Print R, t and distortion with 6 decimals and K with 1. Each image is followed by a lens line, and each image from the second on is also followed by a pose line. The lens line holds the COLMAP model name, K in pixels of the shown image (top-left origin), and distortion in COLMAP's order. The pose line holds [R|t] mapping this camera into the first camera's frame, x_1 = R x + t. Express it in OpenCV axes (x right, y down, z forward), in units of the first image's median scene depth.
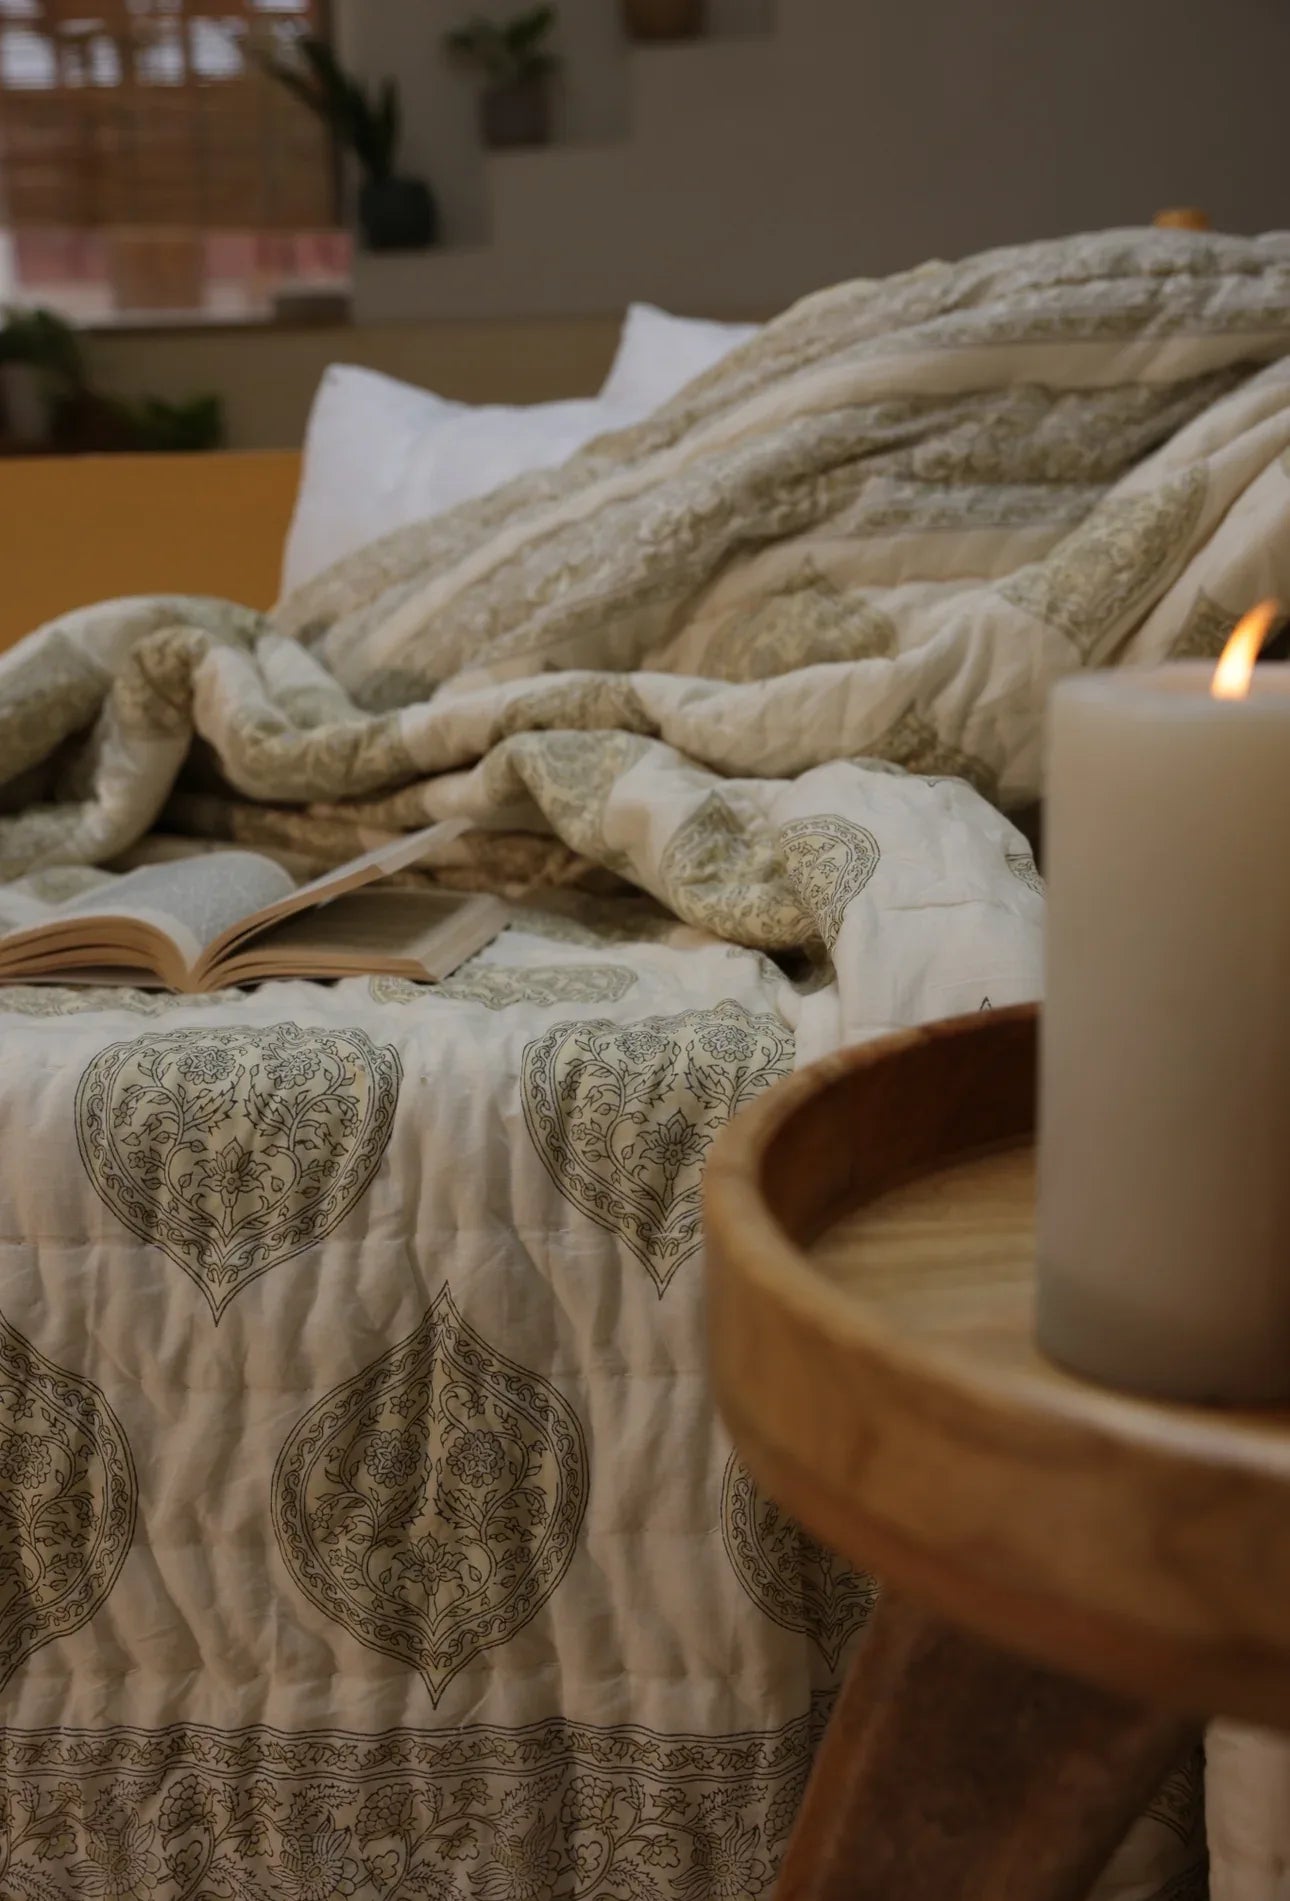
lens RADIAL K [[2218.1, 0, 632.9], [0, 2218.1, 963.1], [0, 0, 1]] dist [0.017660, 0.000000]
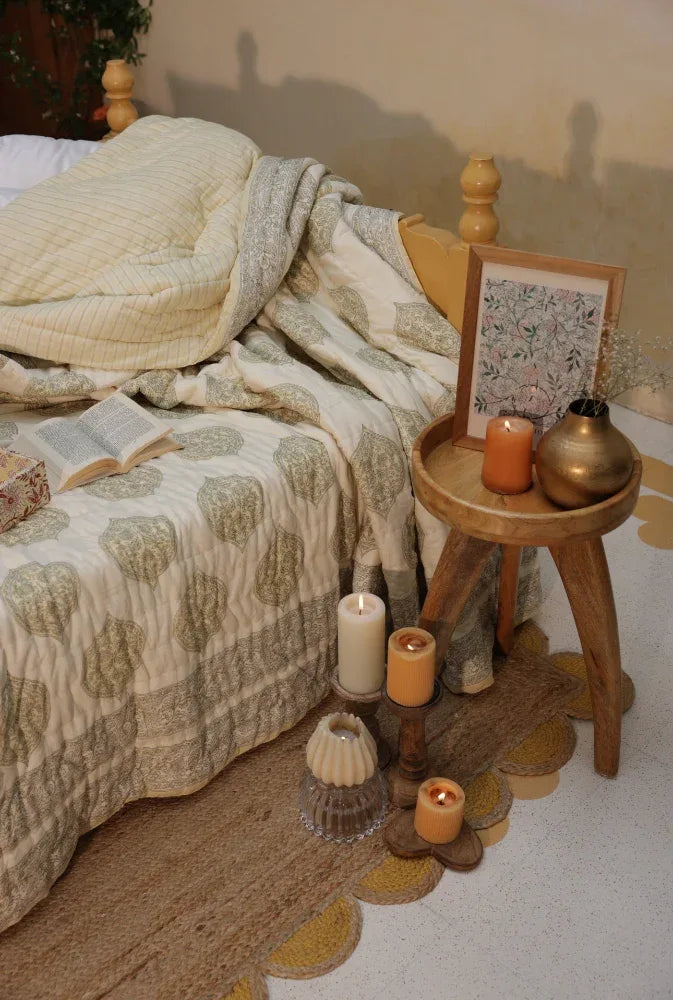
lens RADIAL K [[1218.7, 0, 330.0], [0, 1218.7, 506.4], [0, 0, 1]] dist [0.065913, 0.000000]
pose [[0.703543, -0.366934, 0.608594, -1.420787], [0.147016, 0.913012, 0.380521, -0.762128], [-0.695279, -0.178240, 0.696288, -0.705788]]
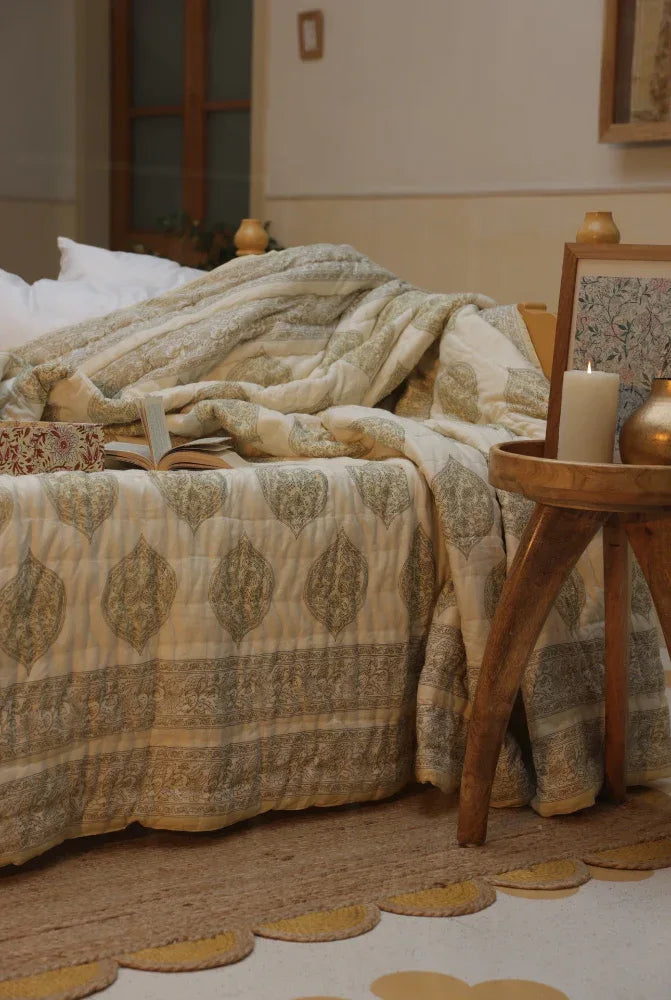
lens RADIAL K [[1892.7, 0, 327.7], [0, 1892.7, 515.6], [0, 0, 1]] dist [0.254432, 0.000000]
pose [[0.806988, -0.016849, 0.590327, -2.045439], [0.071321, 0.995057, -0.069096, 0.345505], [-0.586245, 0.097862, 0.804201, -1.655177]]
